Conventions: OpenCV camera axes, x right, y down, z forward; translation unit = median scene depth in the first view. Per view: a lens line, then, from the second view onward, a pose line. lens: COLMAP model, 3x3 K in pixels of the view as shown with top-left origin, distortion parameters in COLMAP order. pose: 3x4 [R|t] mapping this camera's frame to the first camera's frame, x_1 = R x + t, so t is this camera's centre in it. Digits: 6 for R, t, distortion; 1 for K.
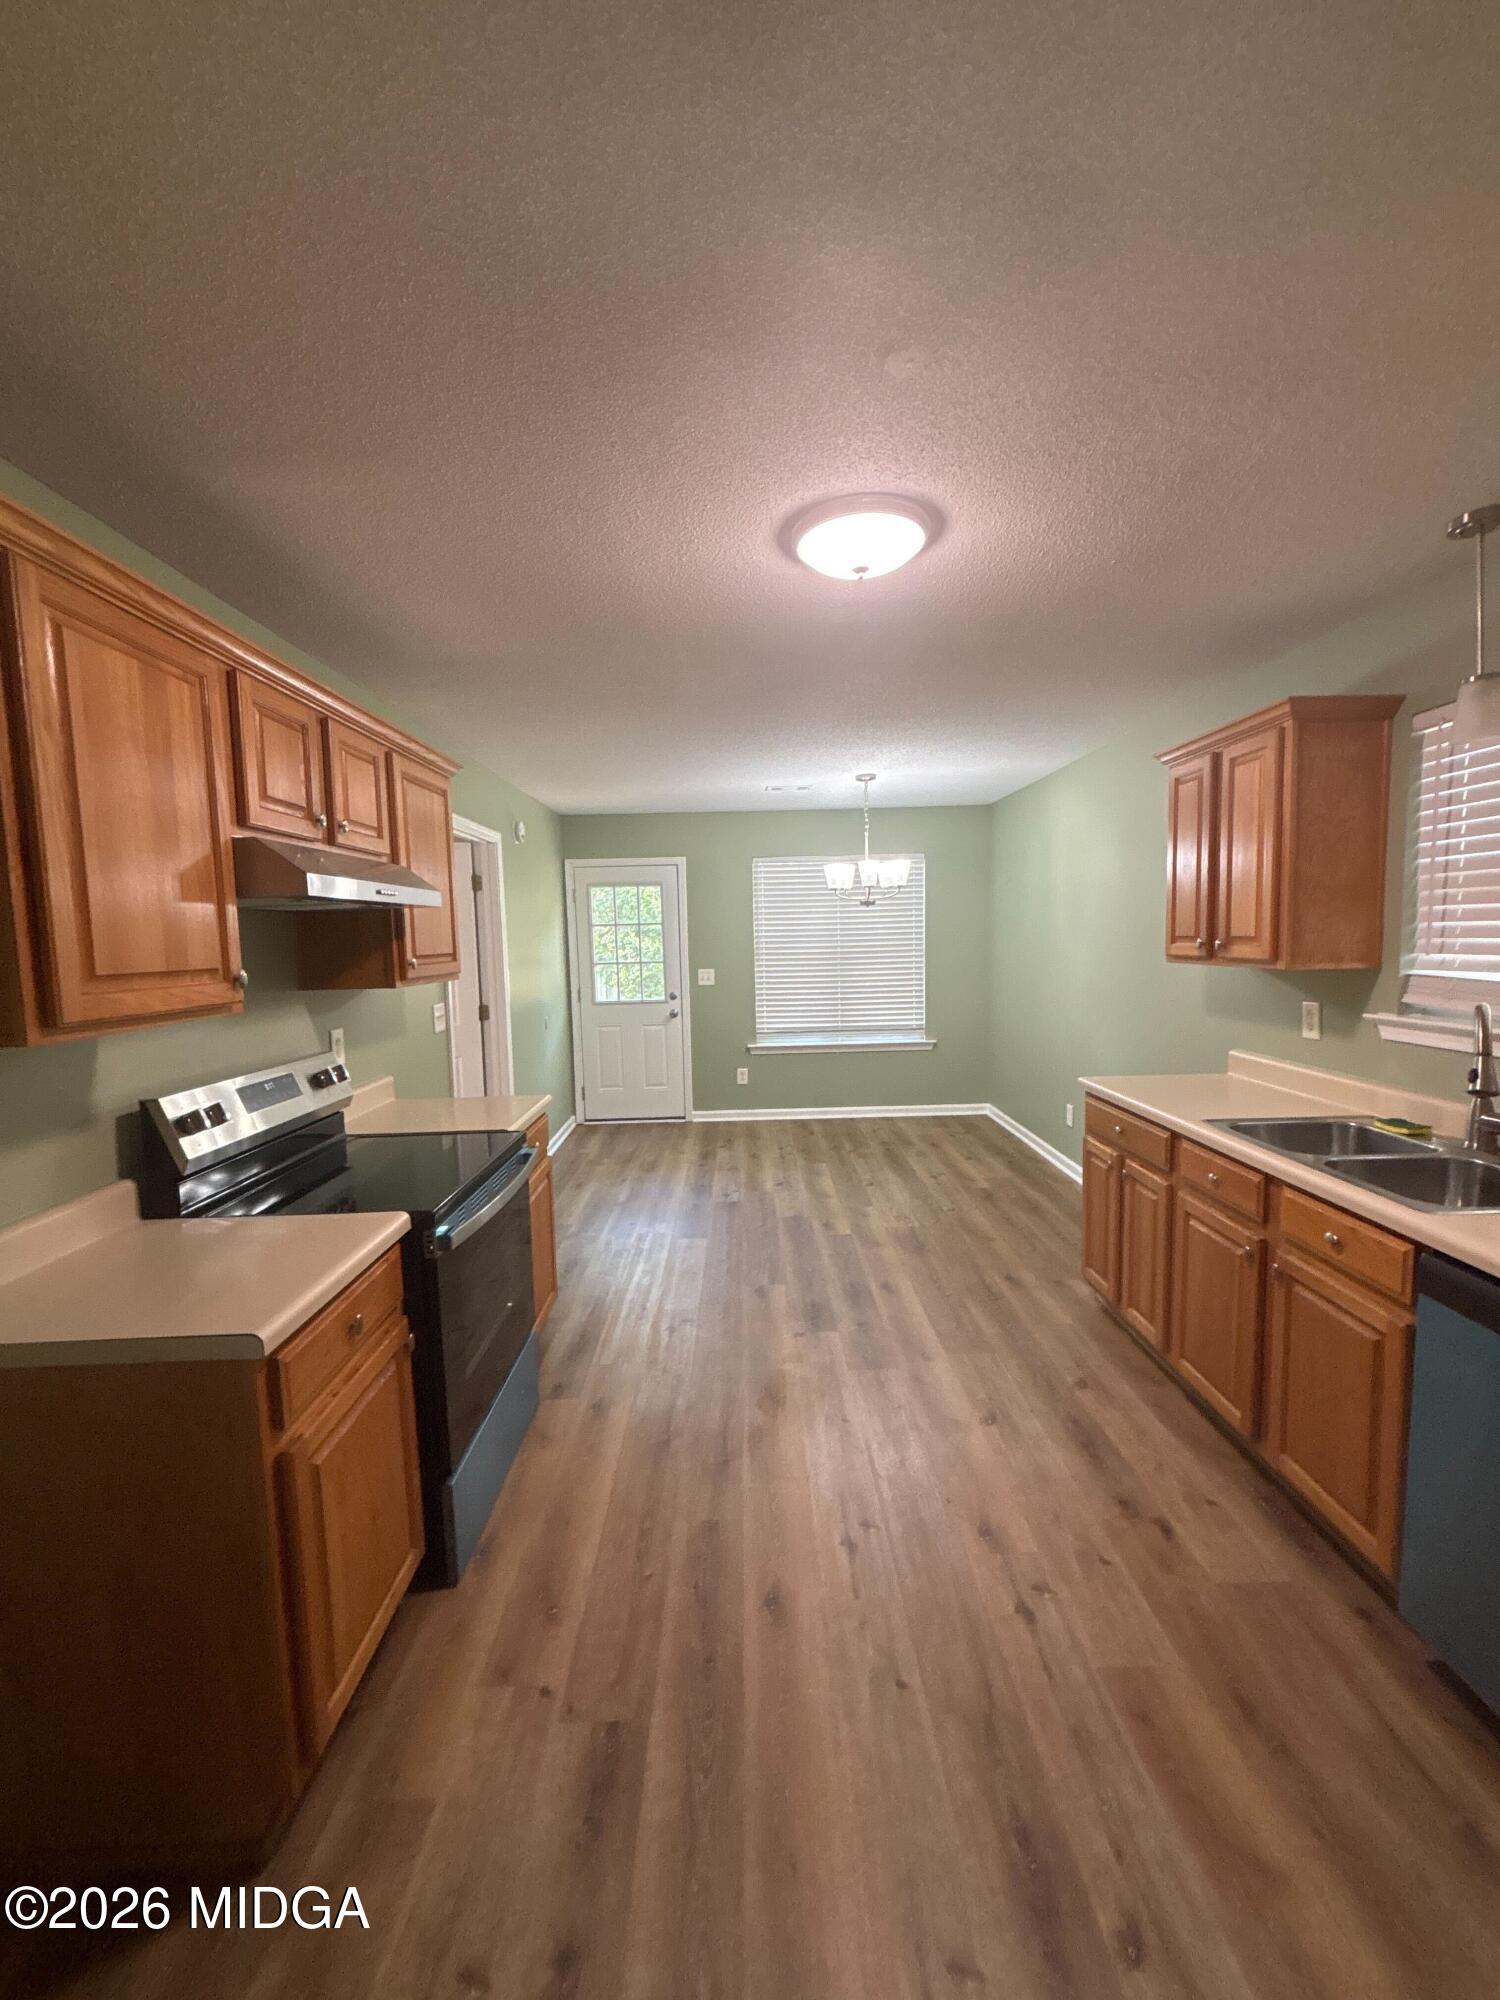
lens RADIAL K [[789.9, 0, 747.6], [0, 789.9, 1004.6], [0, 0, 1]] dist [0.000835, -0.000144]
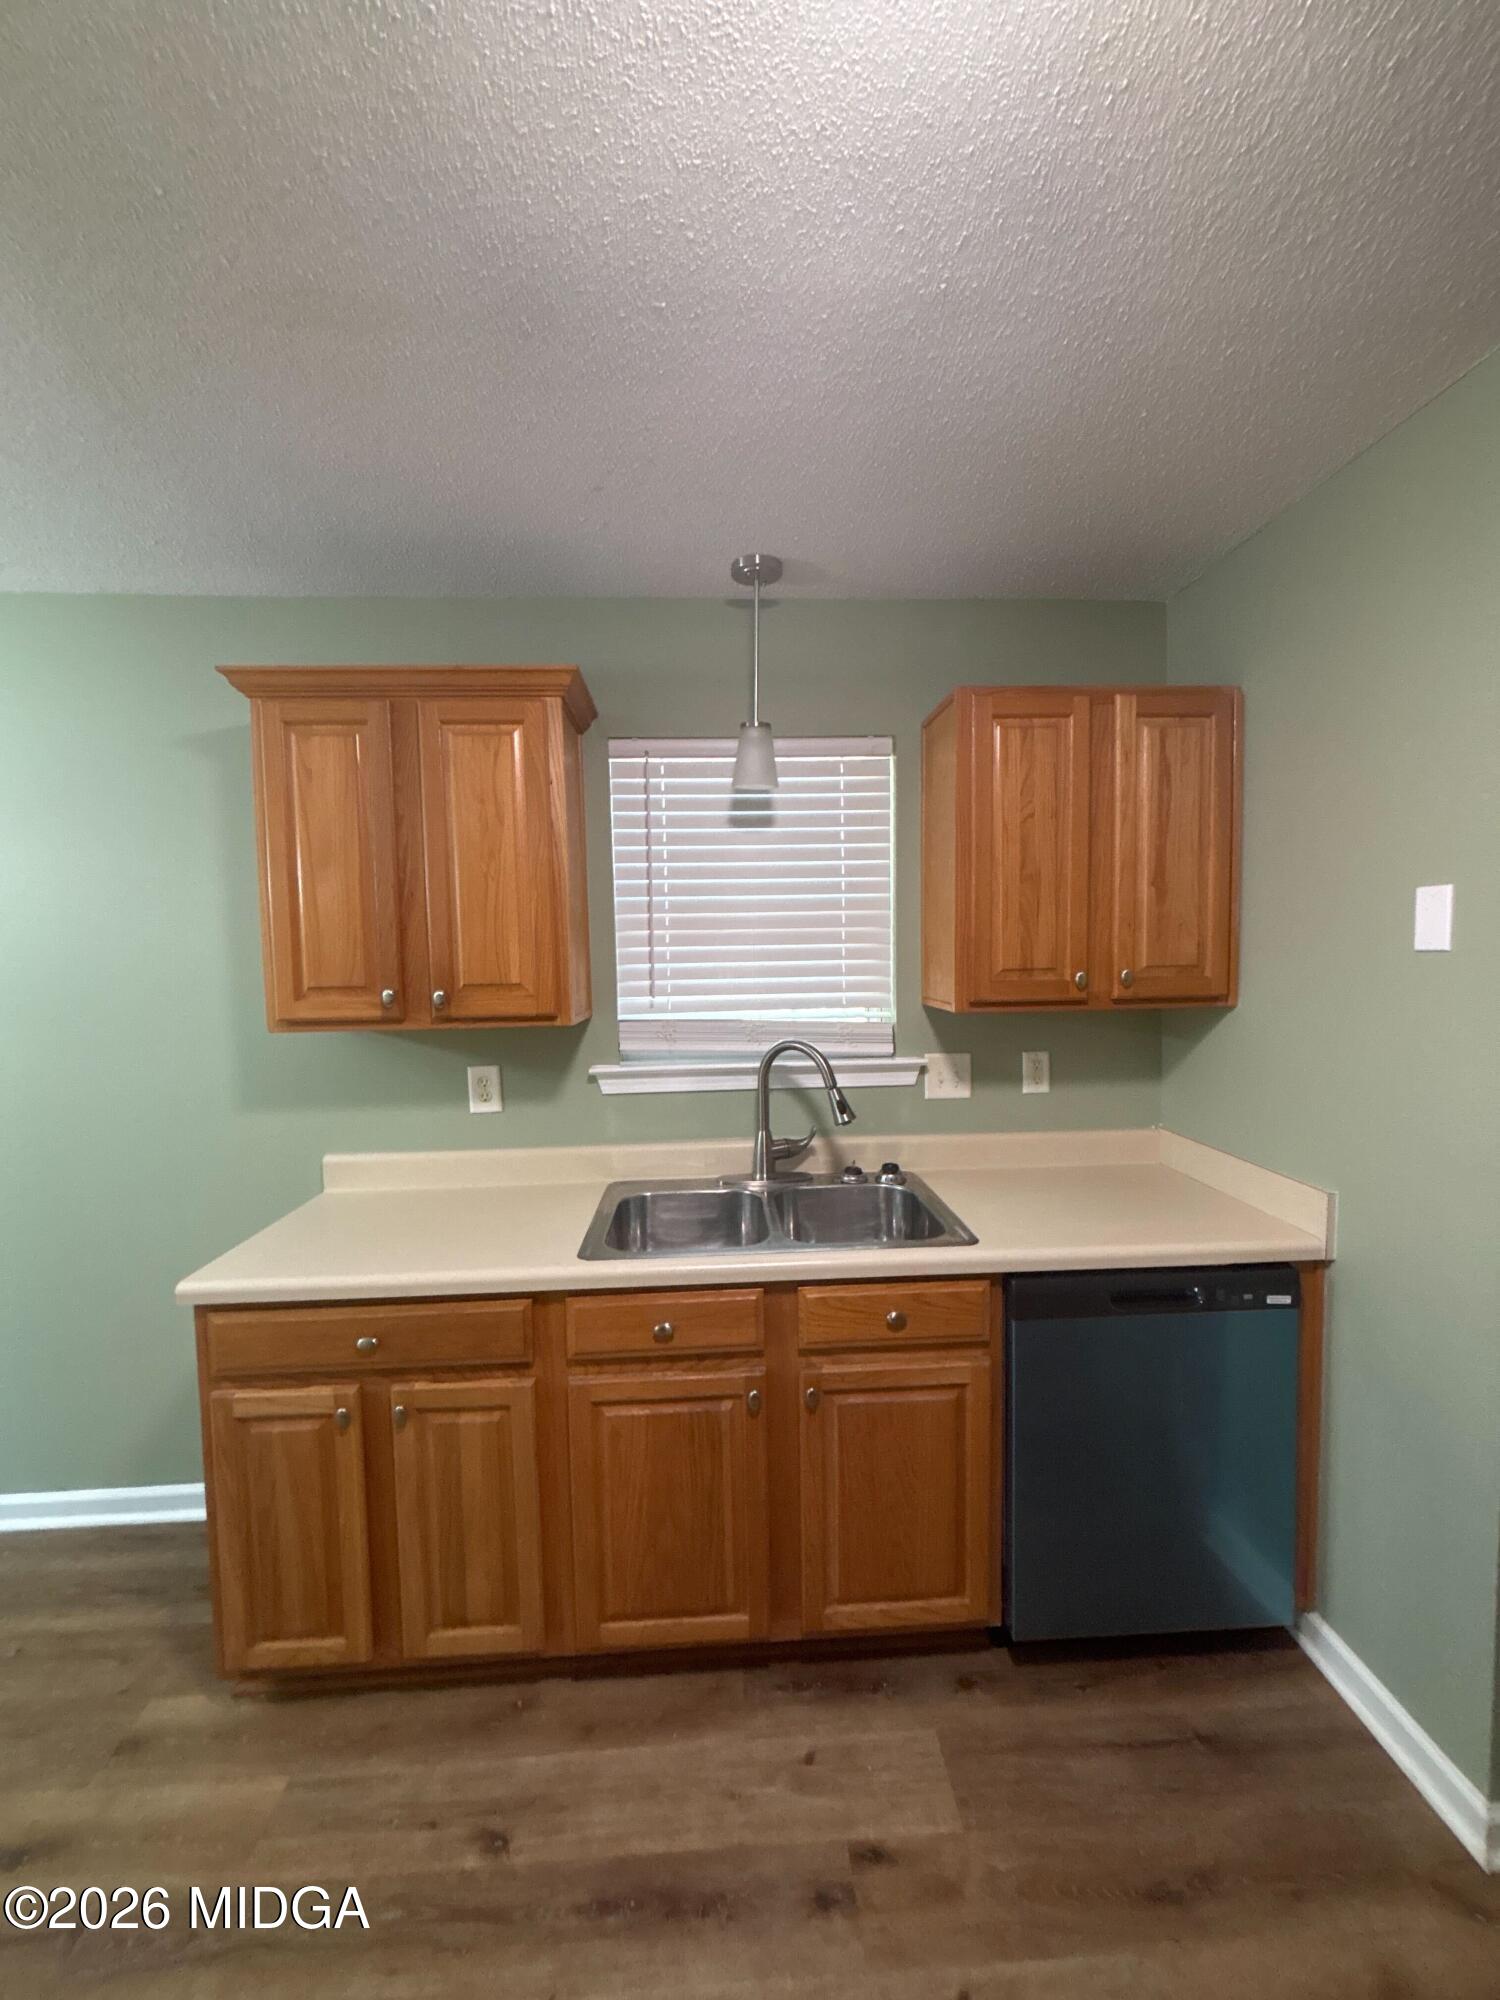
lens RADIAL K [[789.9, 0, 752.6], [0, 789.9, 1005.7], [0, 0, 1]] dist [0.000835, -0.000144]
pose [[-0.046008, -0.046450, 0.997861, -0.088354], [0.107946, 0.992838, 0.051193, -0.084648], [-0.993092, 0.110070, -0.040665, 0.871798]]
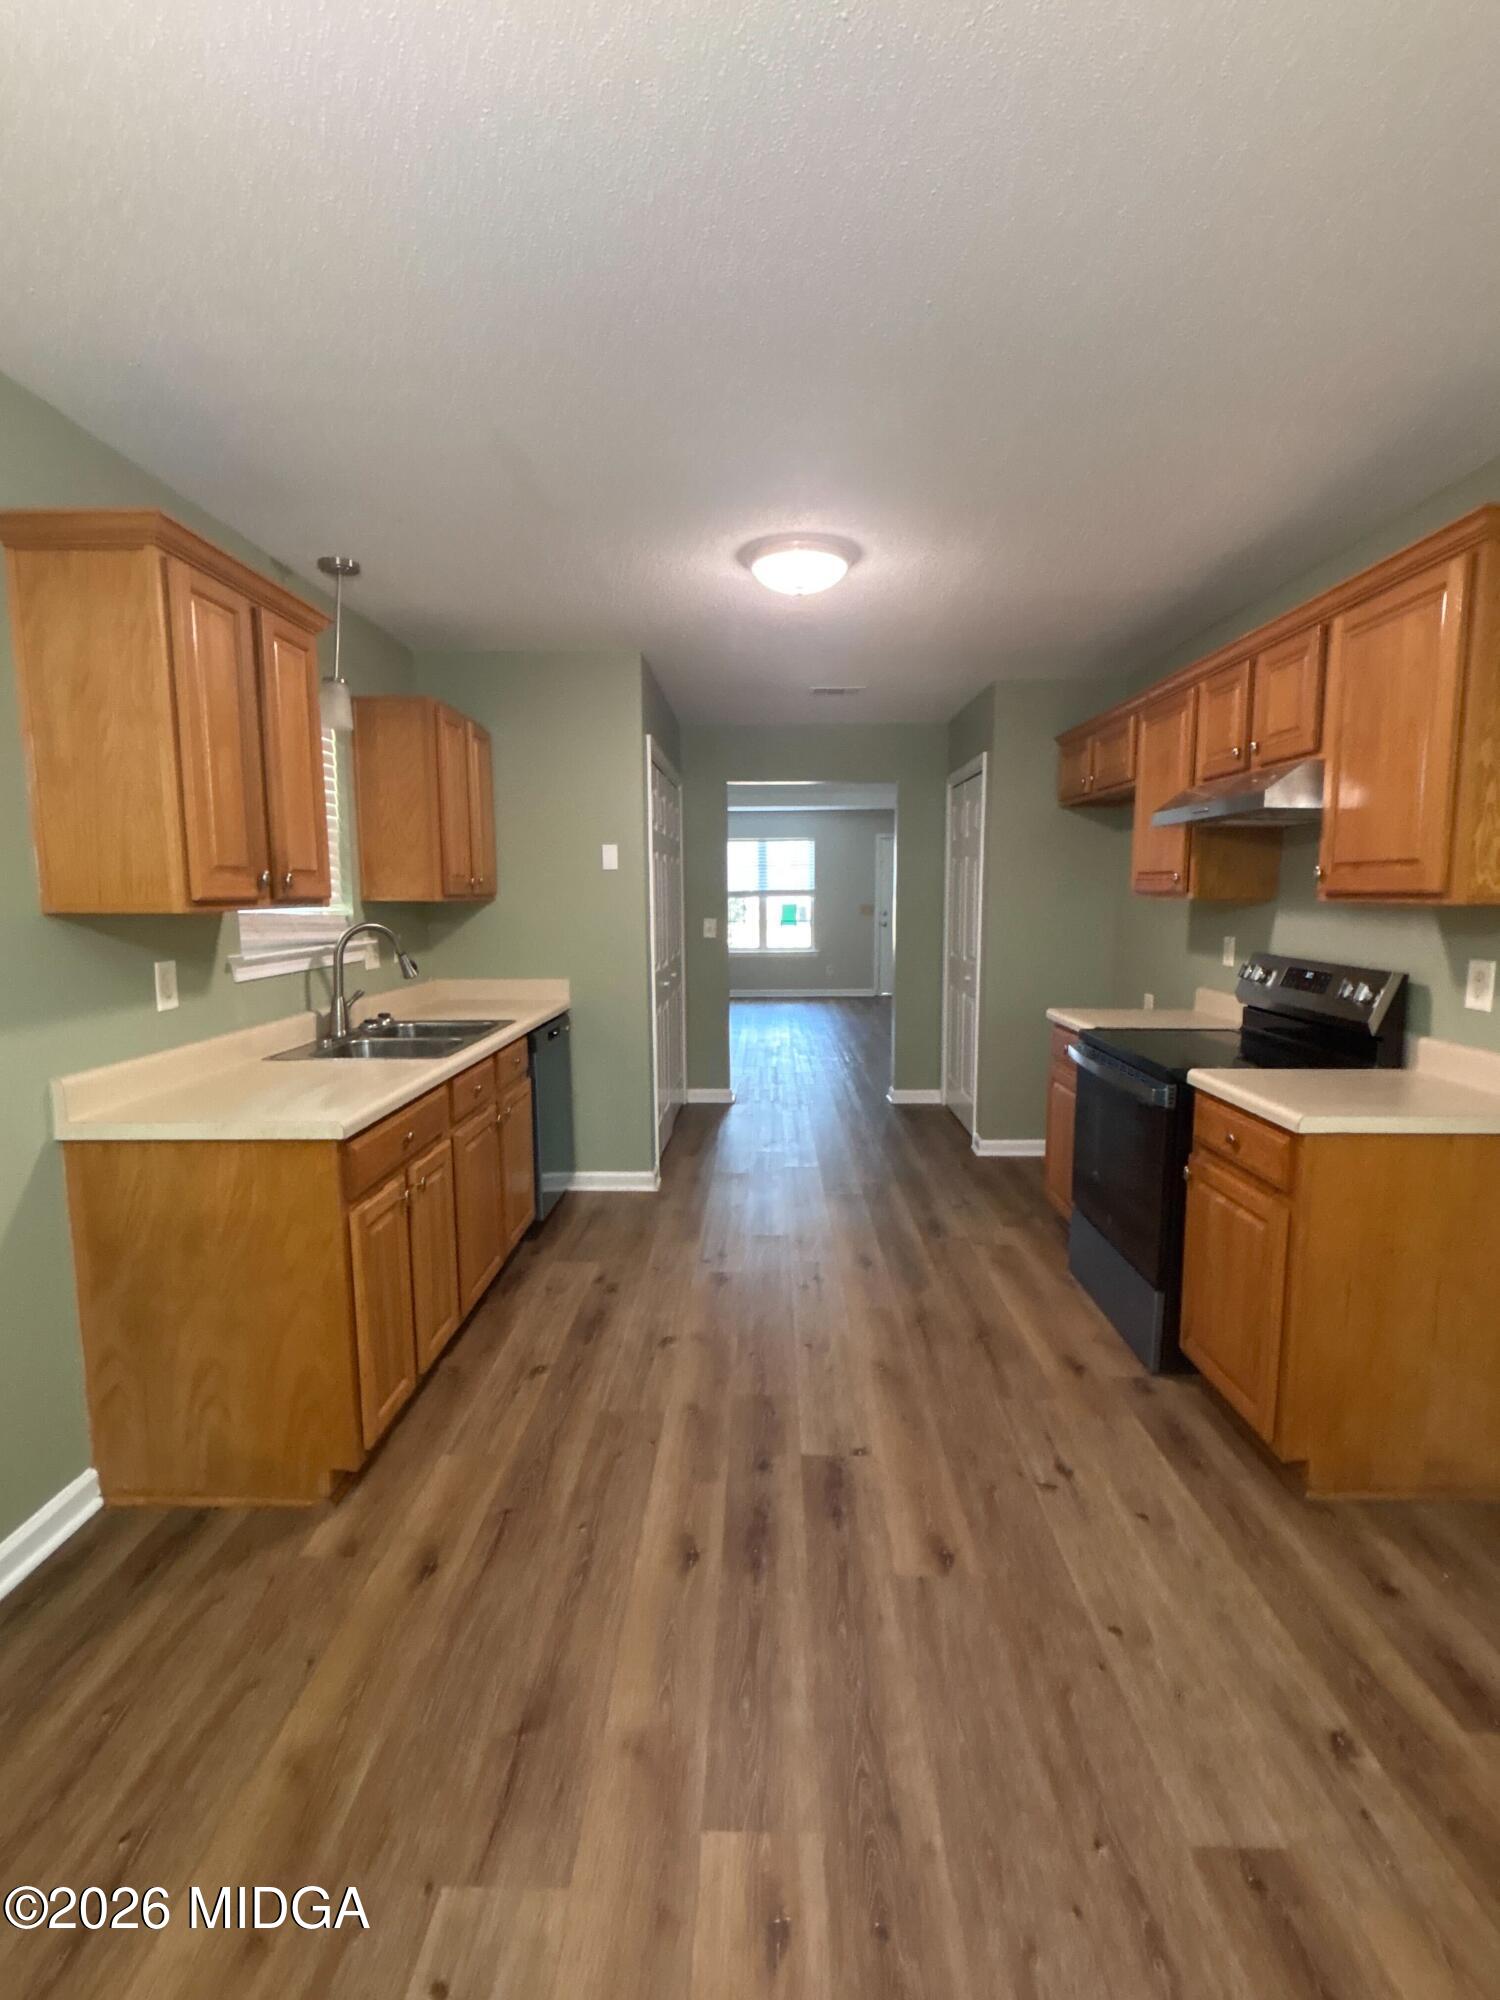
lens RADIAL K [[945.8, 0, 746.1], [0, 945.8, 1002.7], [0, 0, 1]] dist [0.002875, 0.001392]
pose [[-0.999168, 0.026244, 0.031202, 0.159921], [0.031958, 0.979349, 0.199635, -0.145189], [-0.025318, 0.200466, -0.979373, 2.157411]]
